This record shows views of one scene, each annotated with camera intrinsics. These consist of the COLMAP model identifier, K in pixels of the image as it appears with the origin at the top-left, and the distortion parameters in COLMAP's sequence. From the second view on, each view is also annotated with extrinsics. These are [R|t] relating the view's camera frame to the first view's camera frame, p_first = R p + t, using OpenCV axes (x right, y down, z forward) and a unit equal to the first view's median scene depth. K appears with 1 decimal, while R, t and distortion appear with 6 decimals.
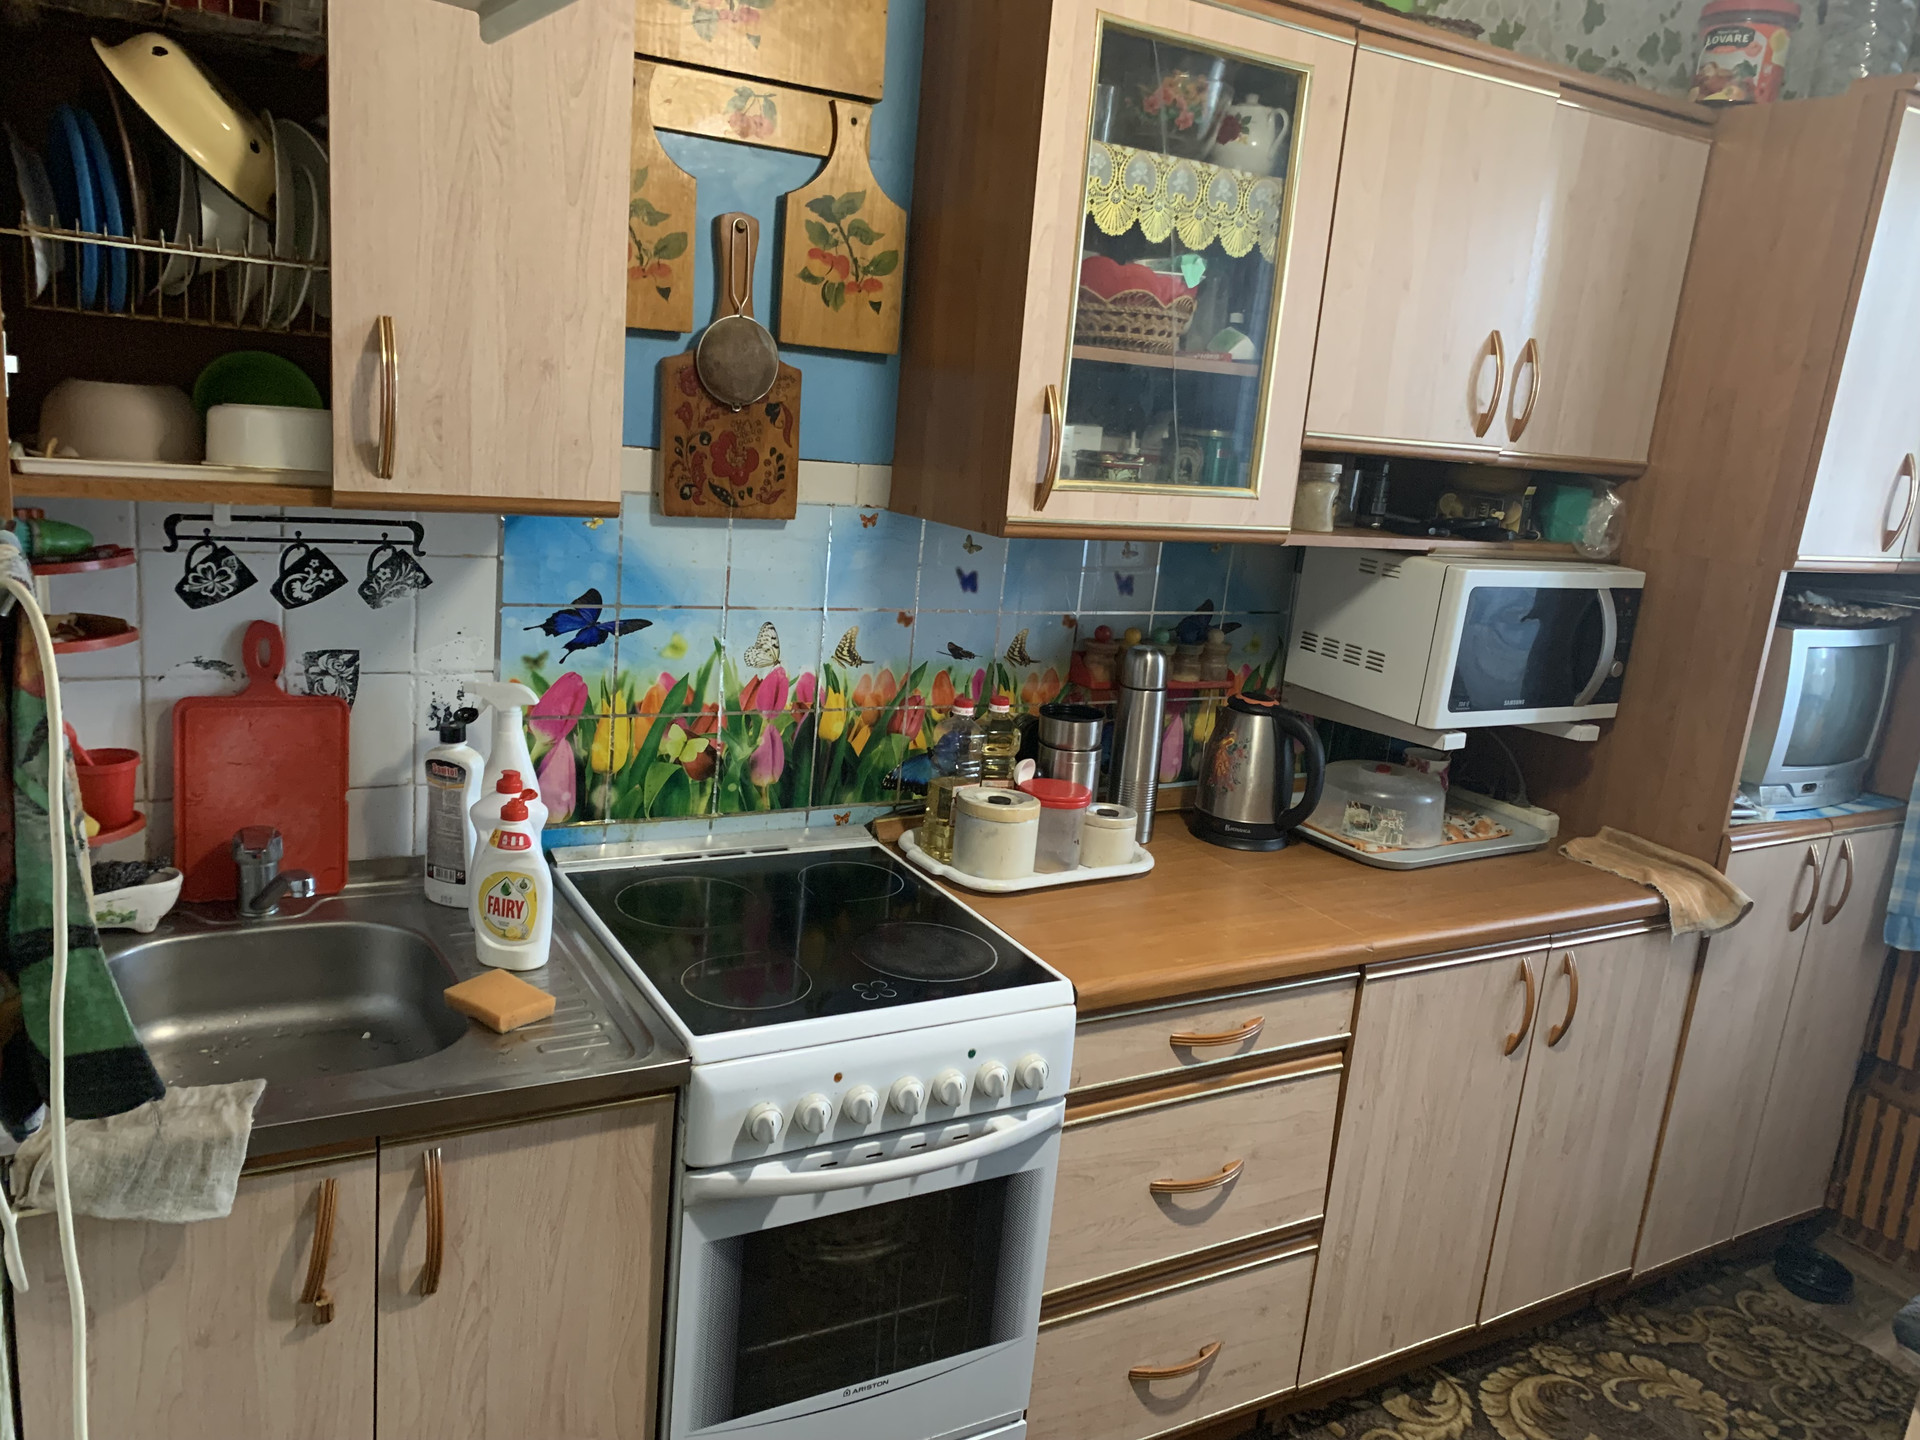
lens RADIAL K [[1516.1, 0, 960.0], [0, 1516.1, 720.0], [0, 0, 1]] dist [-0.056184, 0.061552]
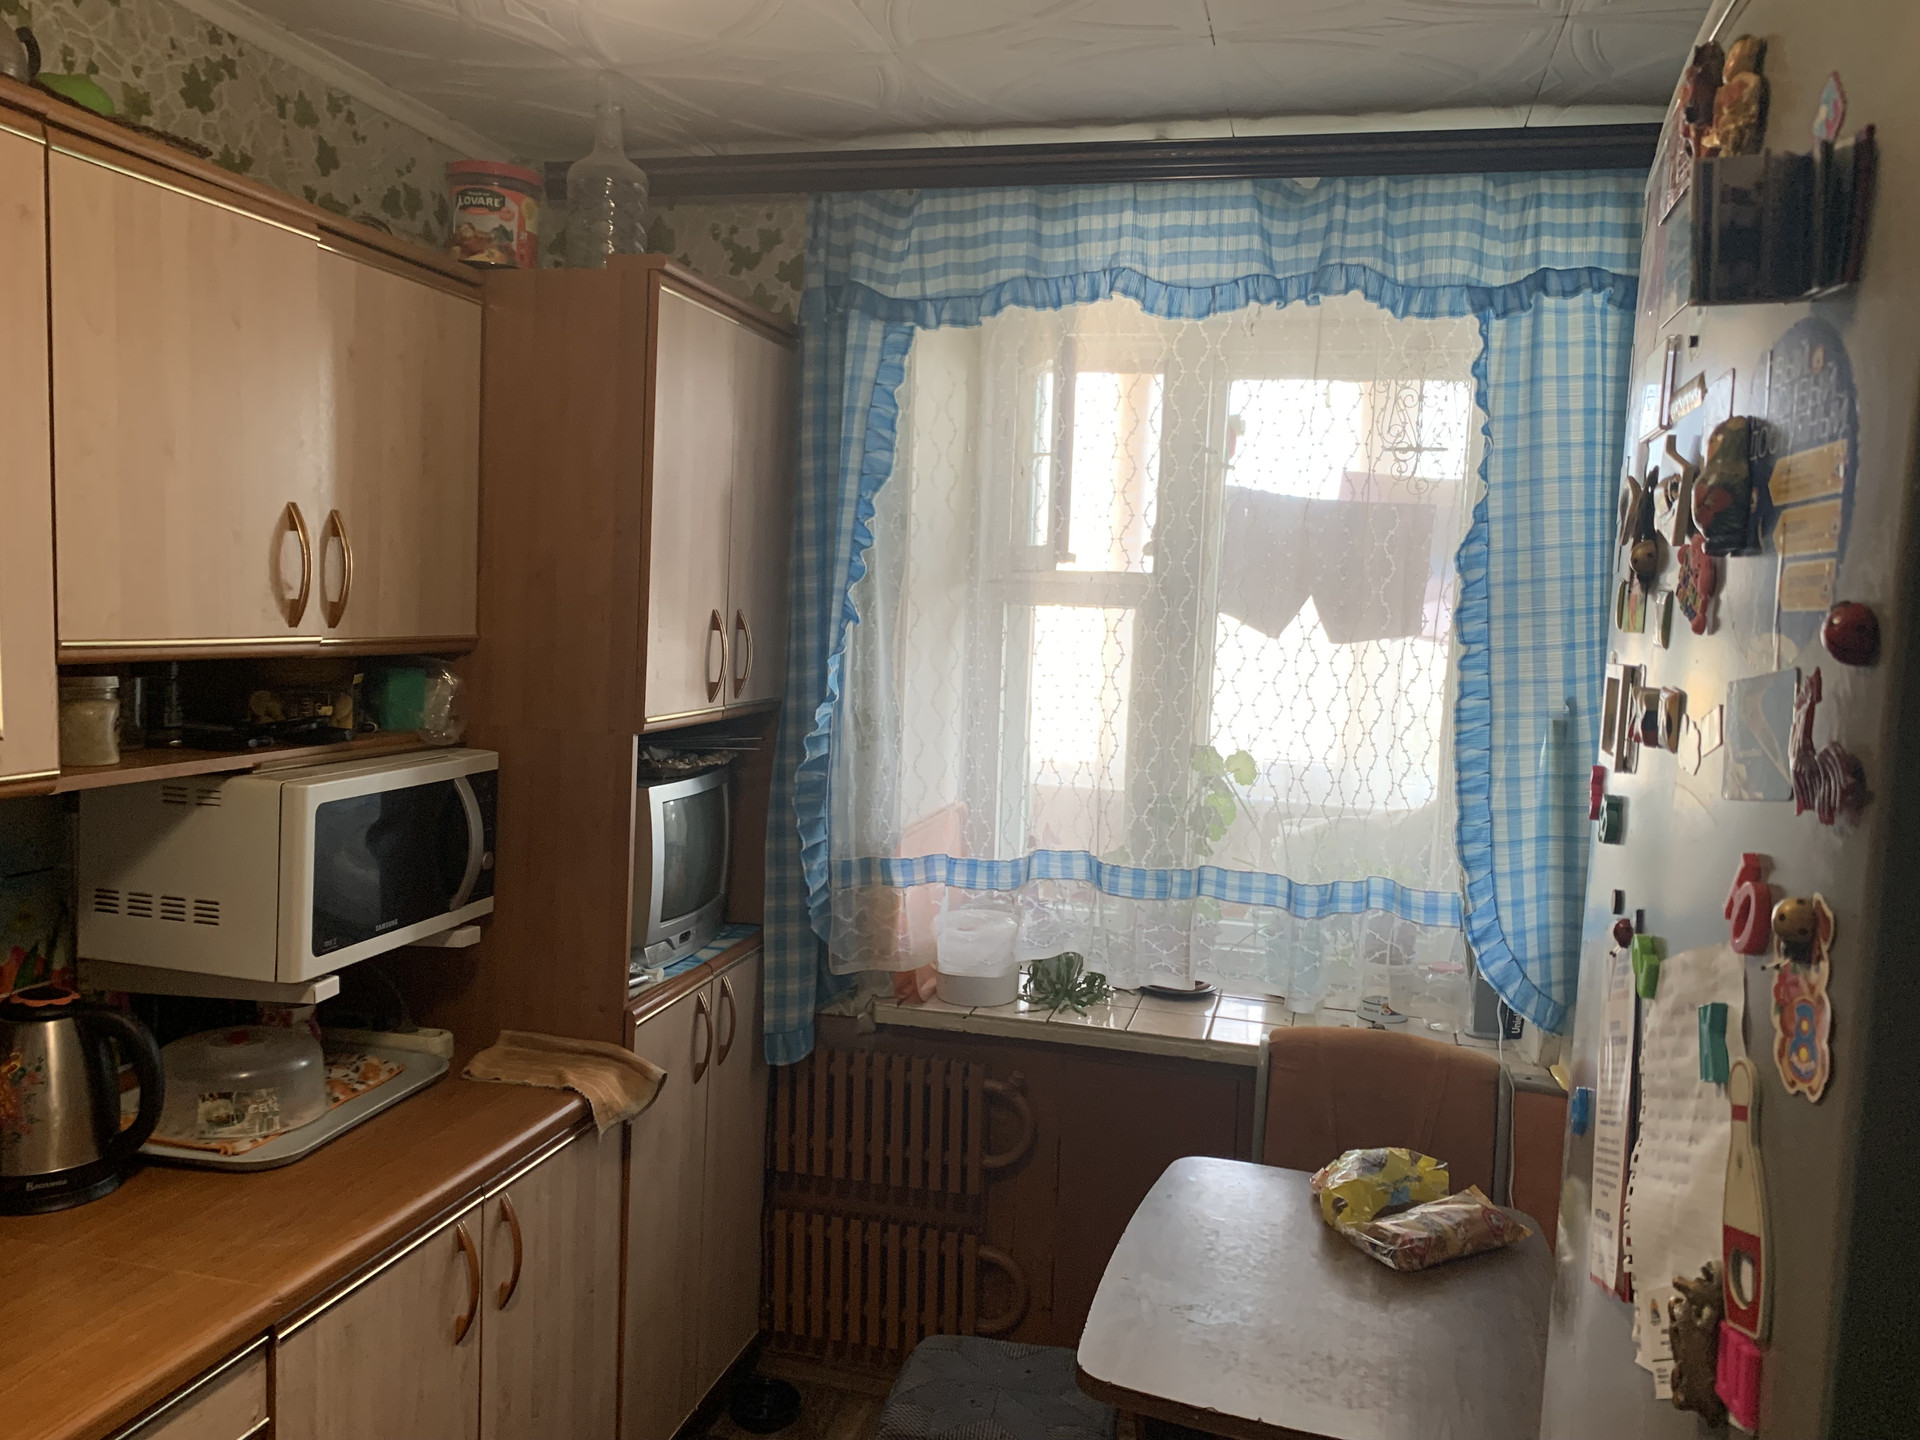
lens RADIAL K [[1480.7, 0, 960.0], [0, 1480.7, 720.0], [0, 0, 1]] dist [0.033848, -0.028601]
pose [[0.706506, -0.120292, 0.697409, 0.017770], [0.181176, 0.983352, -0.013927, -0.054688], [-0.684123, 0.136193, 0.716538, 0.142508]]
